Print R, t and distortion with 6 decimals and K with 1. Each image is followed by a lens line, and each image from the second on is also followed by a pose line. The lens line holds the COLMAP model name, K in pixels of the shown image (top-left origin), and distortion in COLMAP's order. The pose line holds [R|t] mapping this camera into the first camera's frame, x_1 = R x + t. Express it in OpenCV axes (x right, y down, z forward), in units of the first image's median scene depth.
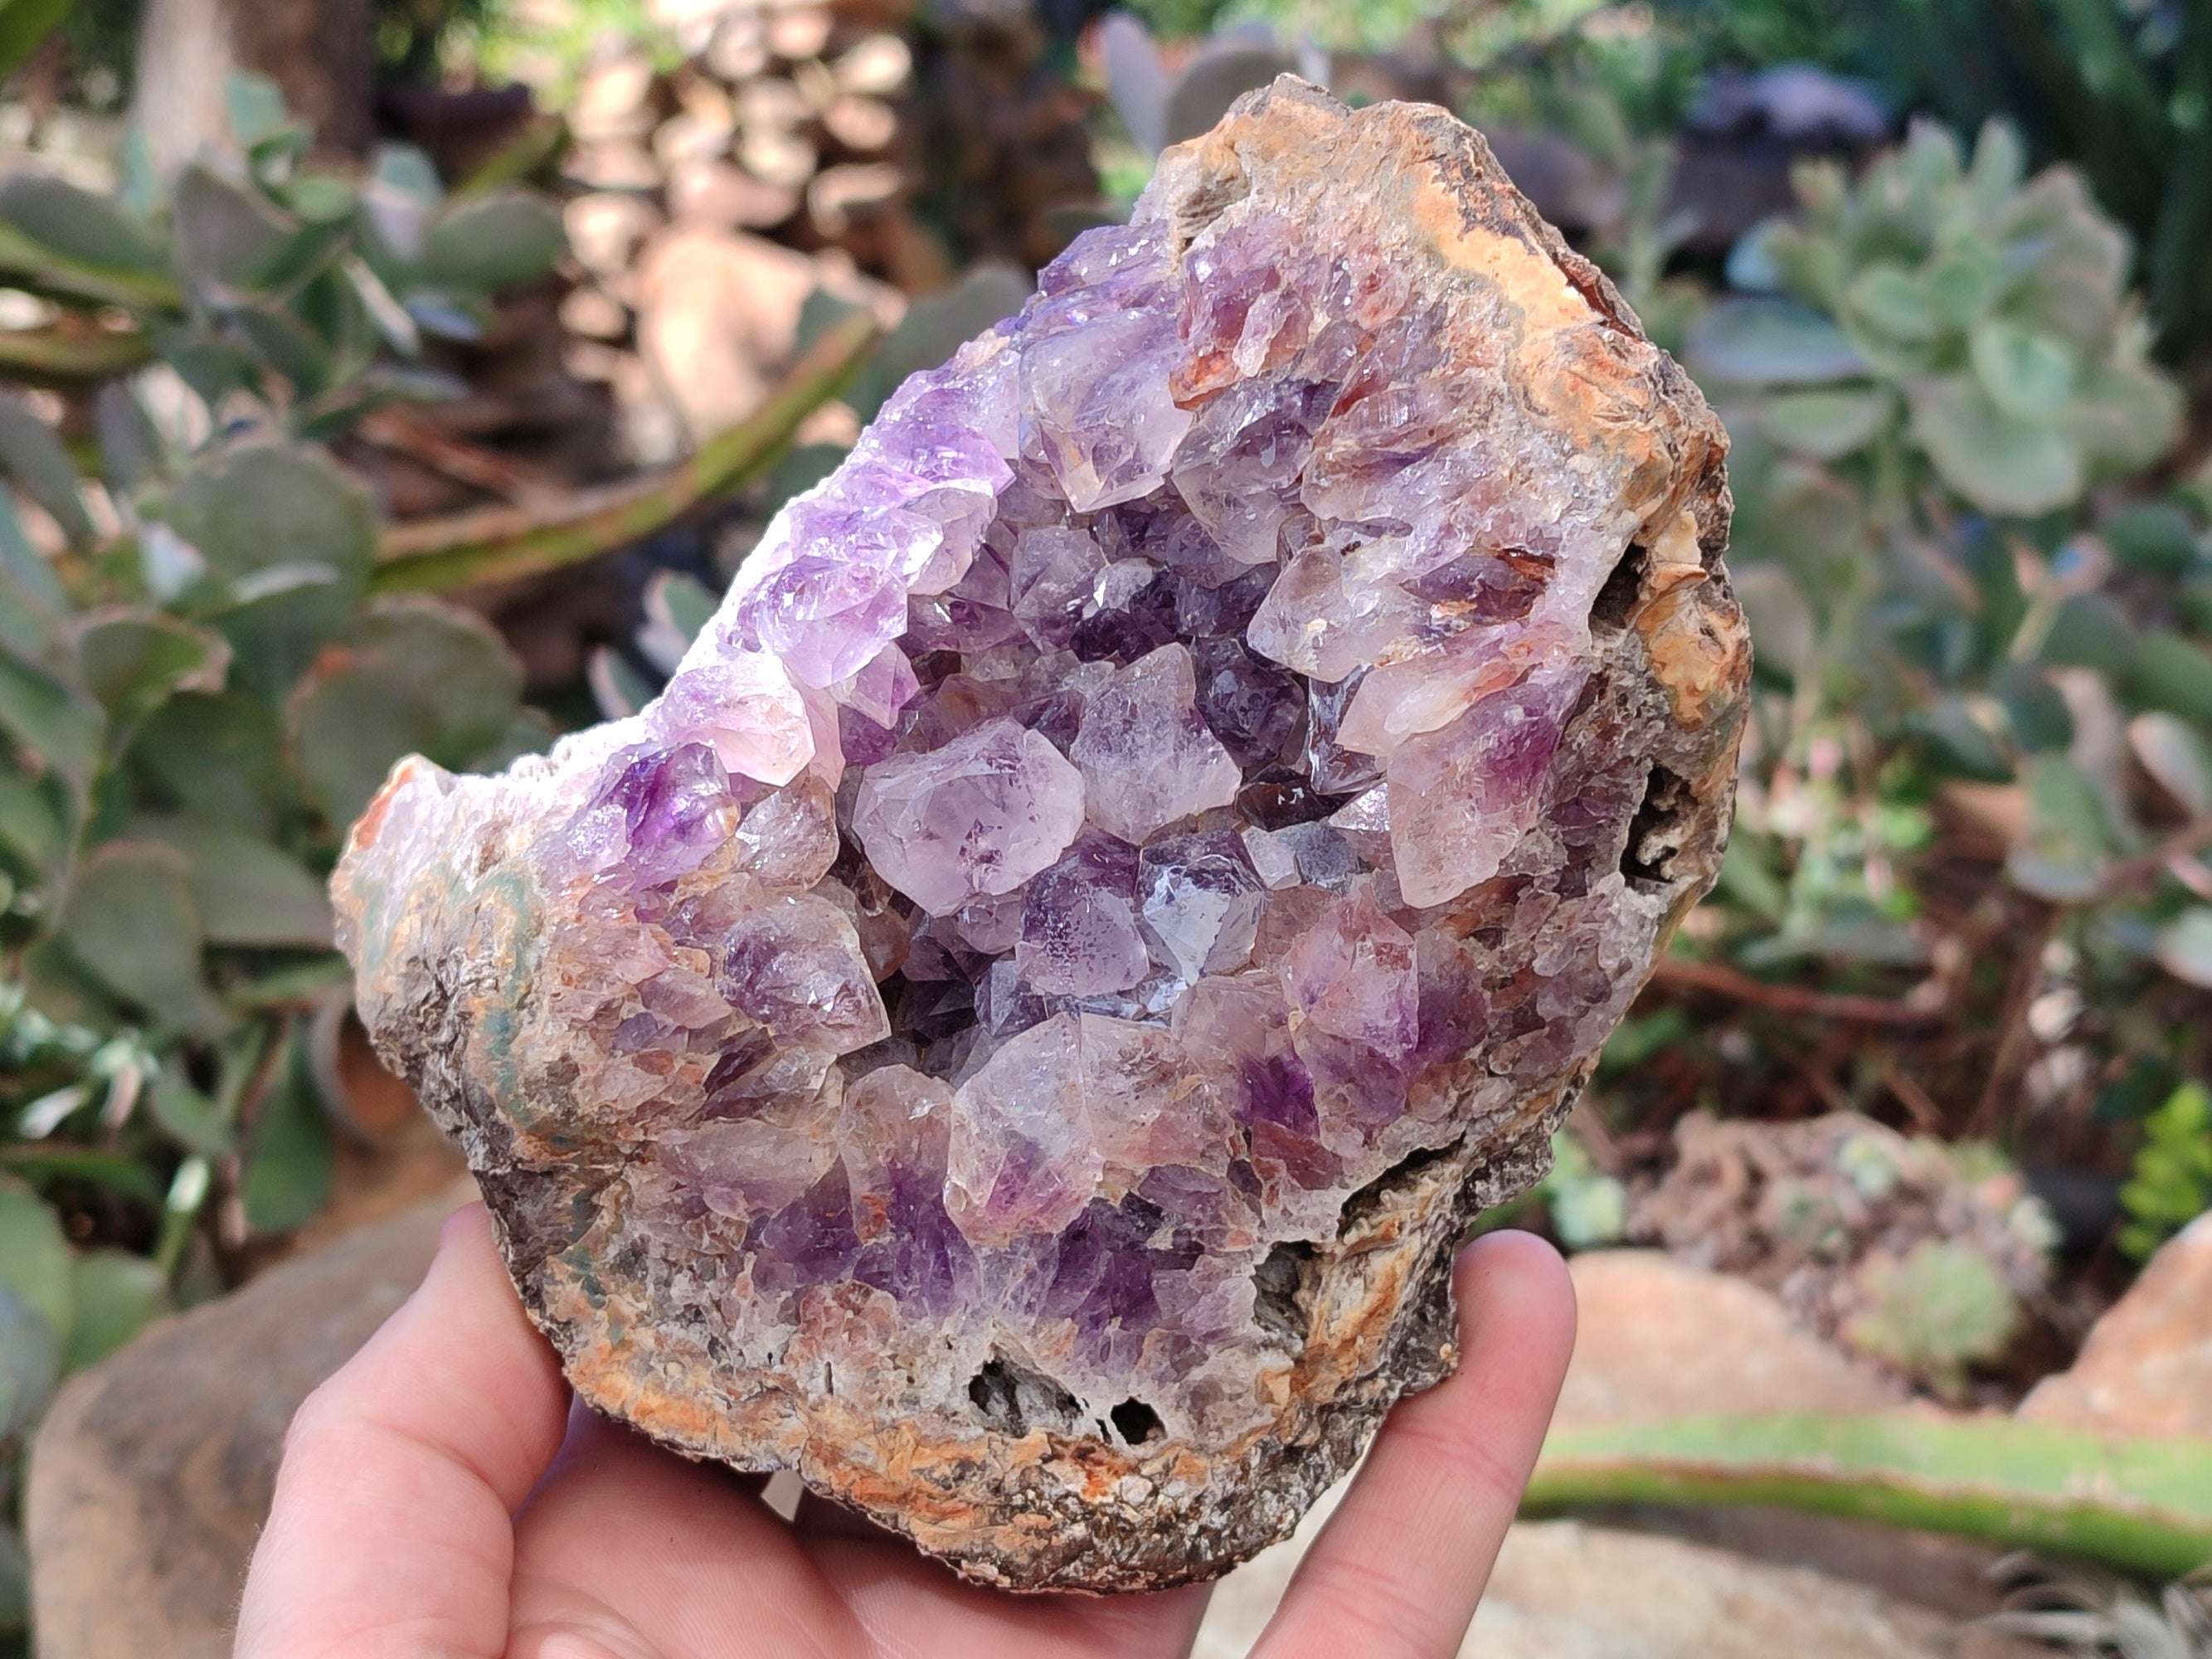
lens RADIAL K [[3238.4, 0, 1101.9], [0, 3238.4, 844.4], [0, 0, 1]] dist [0.288431, -1.800564]
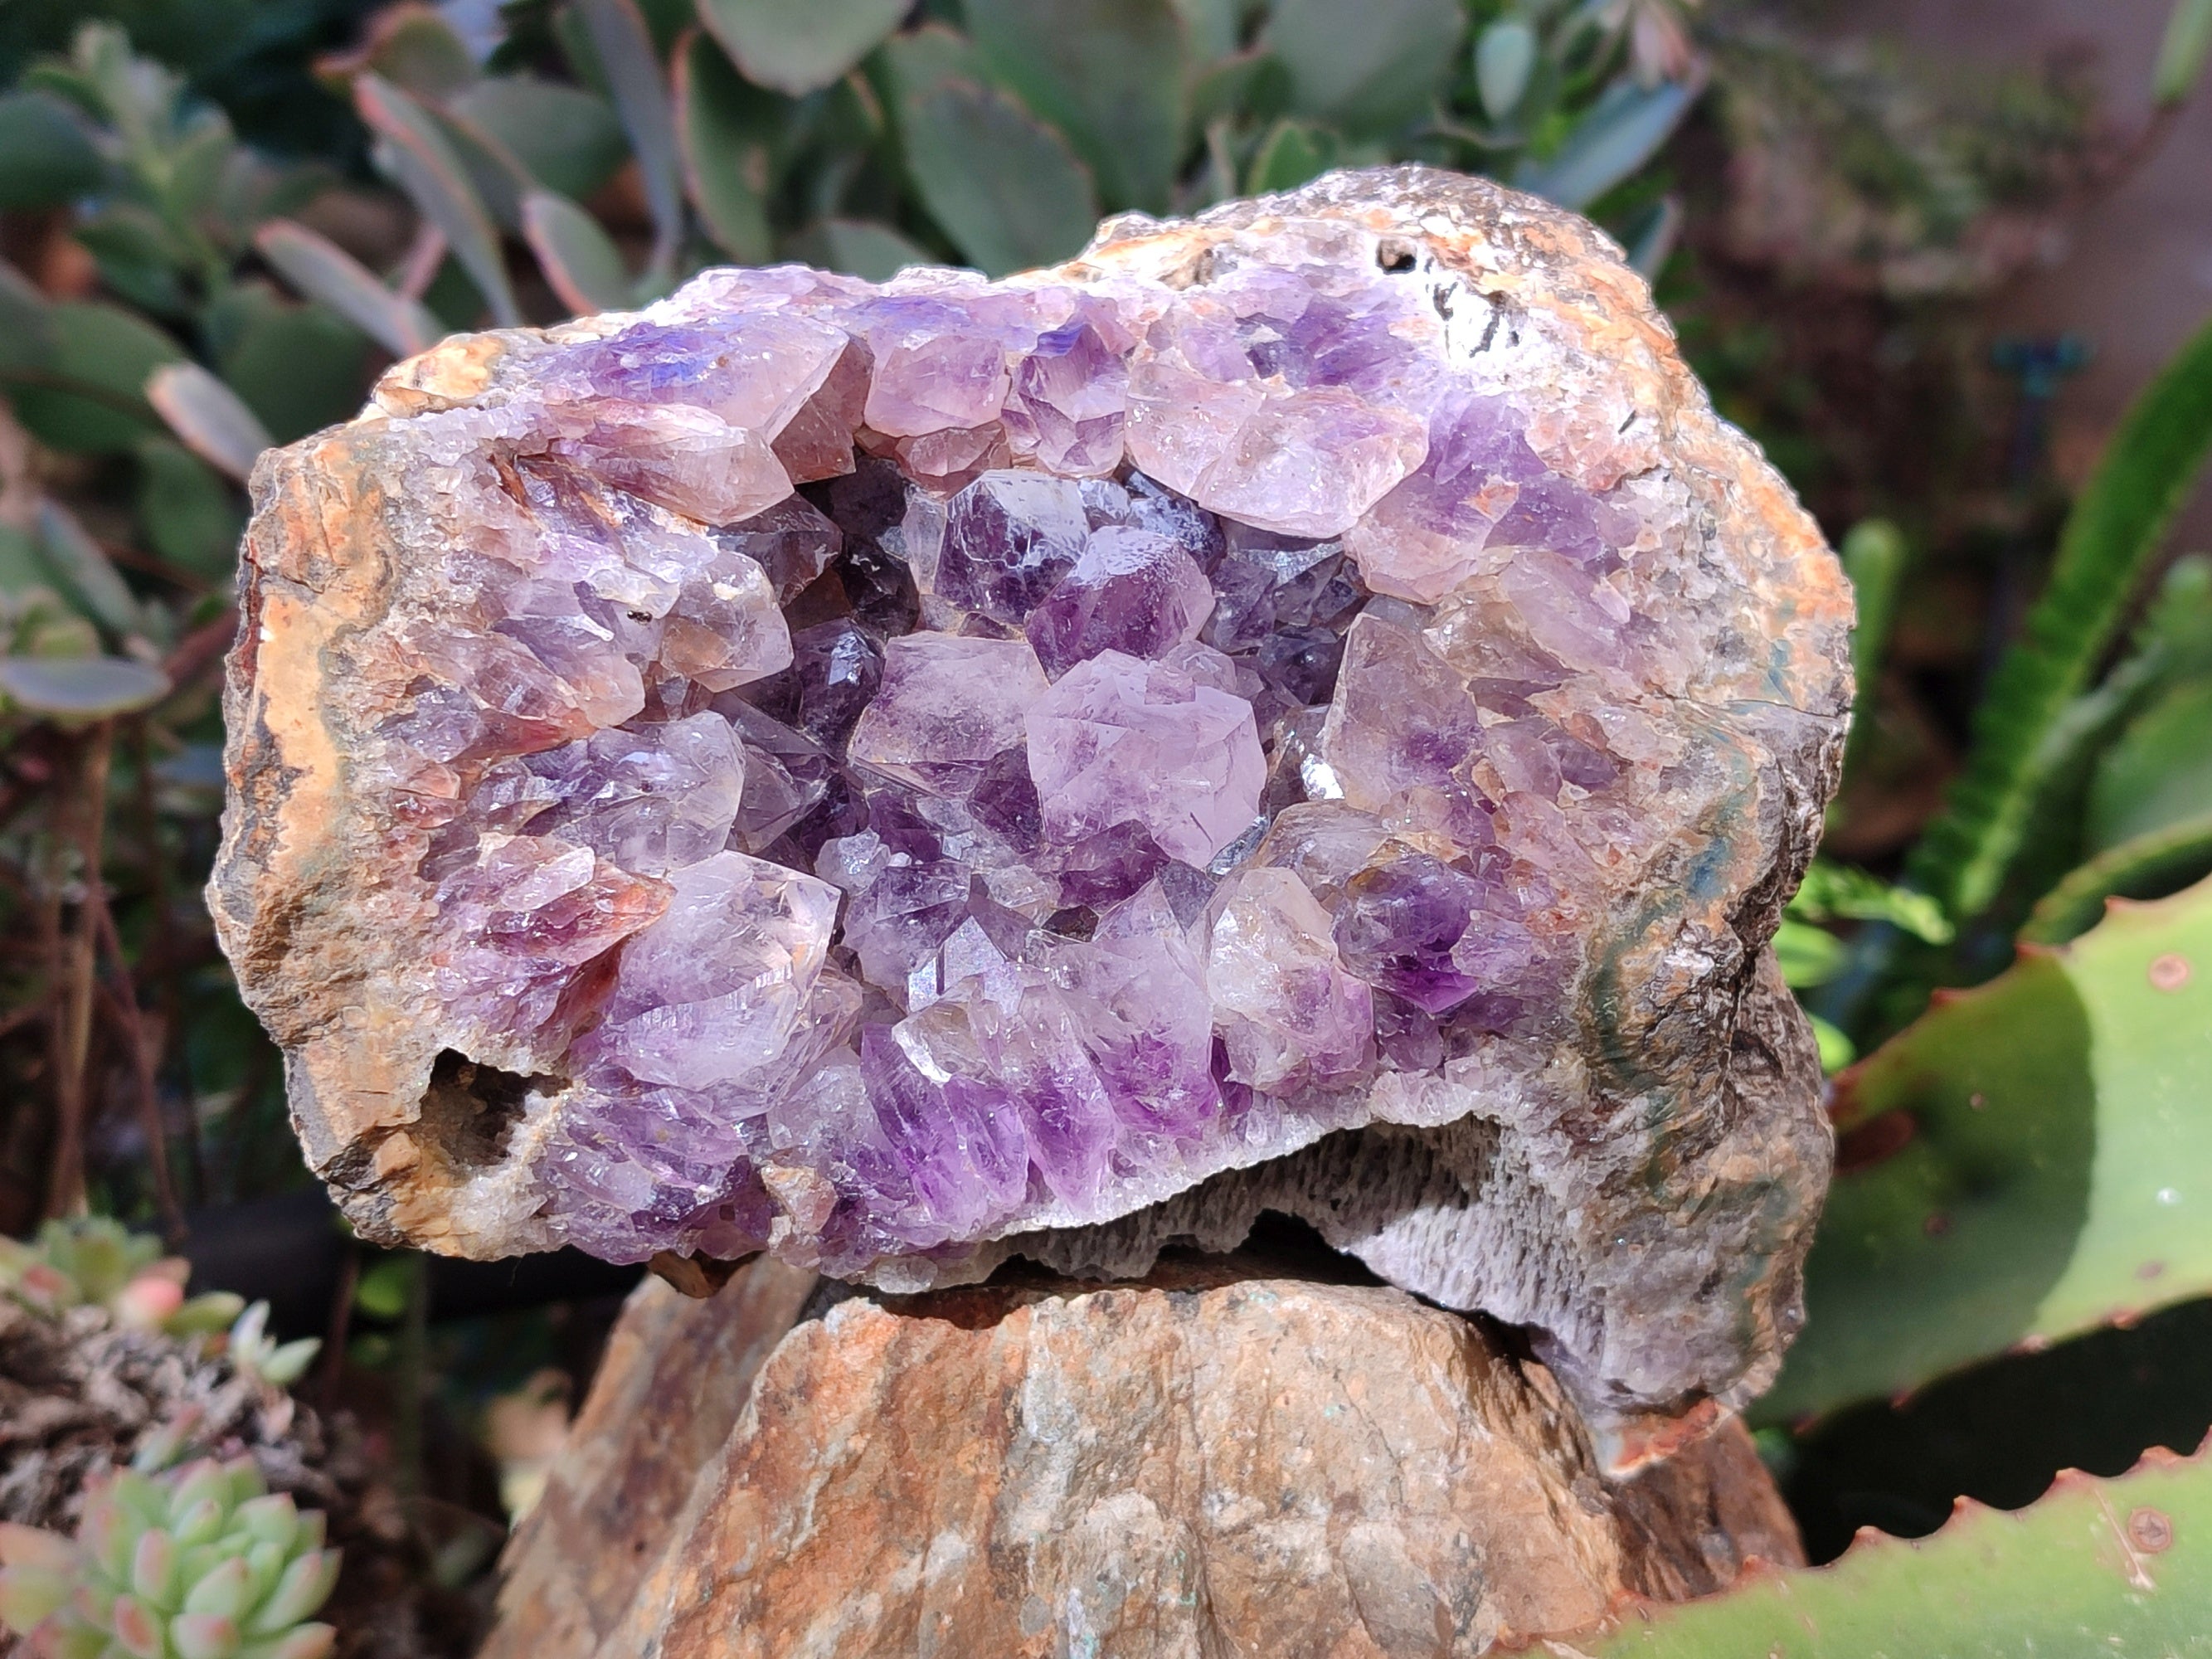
lens RADIAL K [[3238.4, 0, 1101.9], [0, 3238.4, 844.4], [0, 0, 1]] dist [0.288431, -1.800564]
pose [[-0.778530, -0.570026, 0.262604, -0.285205], [0.626882, -0.686173, 0.369033, -0.371639], [-0.030167, 0.451925, 0.891546, 0.203937]]
